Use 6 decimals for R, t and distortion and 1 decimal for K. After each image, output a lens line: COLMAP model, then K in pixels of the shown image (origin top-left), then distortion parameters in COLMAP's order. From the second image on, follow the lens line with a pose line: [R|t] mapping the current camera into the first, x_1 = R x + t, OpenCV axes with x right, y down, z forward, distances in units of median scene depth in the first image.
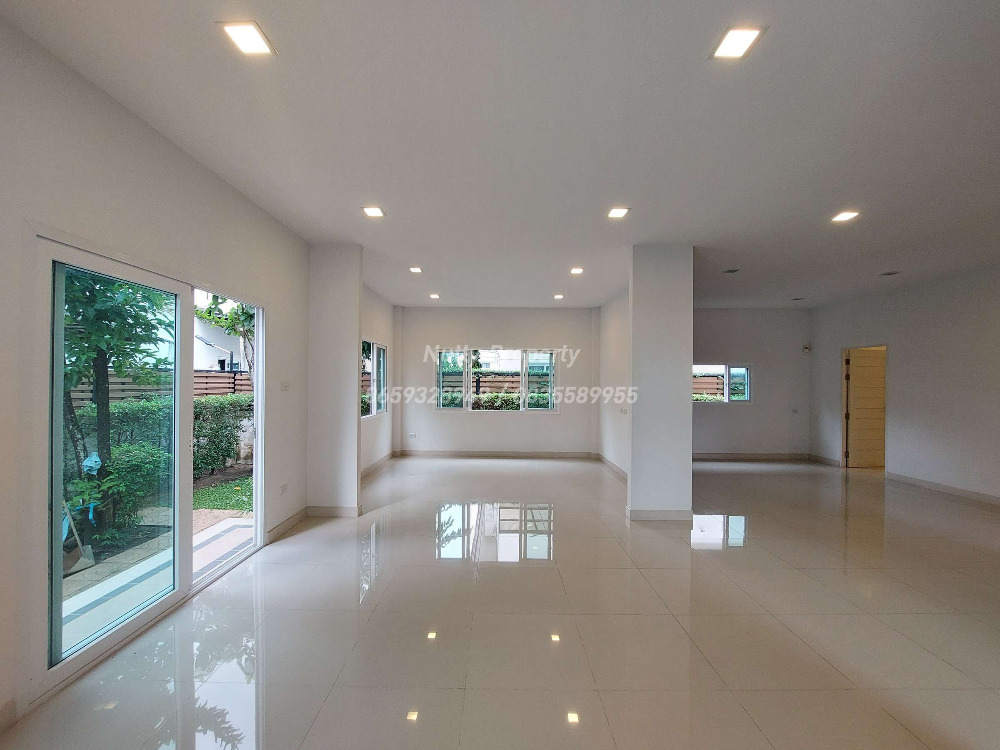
lens RADIAL K [[396.4, 0, 492.0], [0, 396.4, 380.0], [0, 0, 1]] dist [-0.018596, 0.000254]
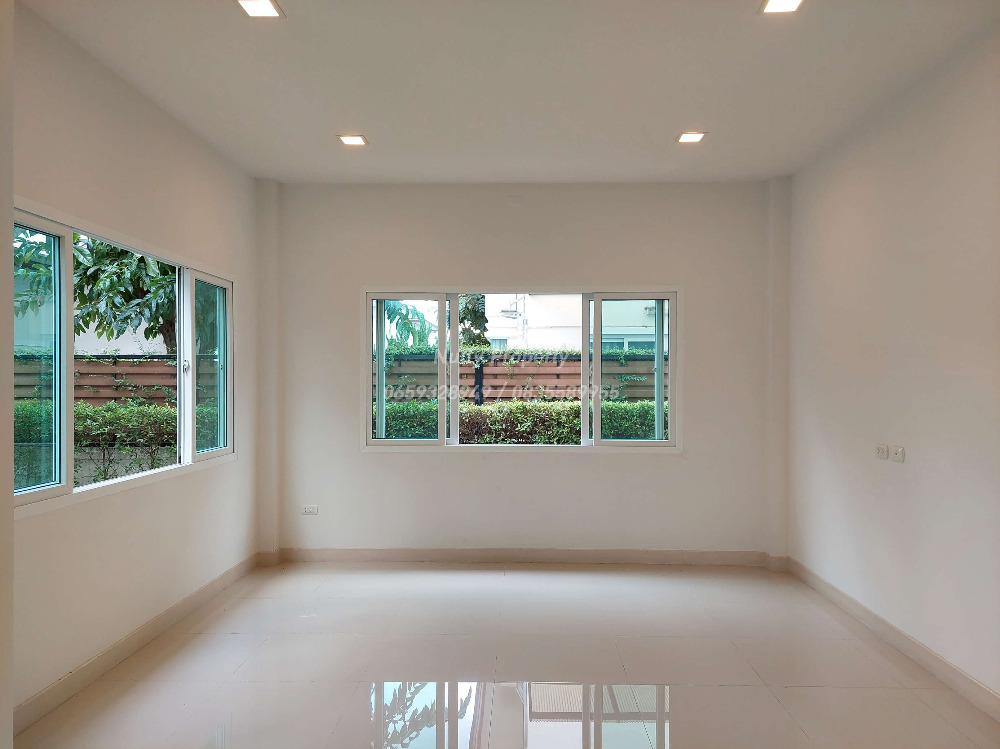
lens RADIAL K [[722.2, 0, 500.0], [0, 722.2, 374.5], [0, 0, 1]] dist [0.026842, -0.007301]
pose [[0.999846, -0.005777, -0.016560, 0.001628], [0.005759, 0.999983, -0.001119, 0.005791], [0.016566, 0.001023, 0.999862, 0.248464]]
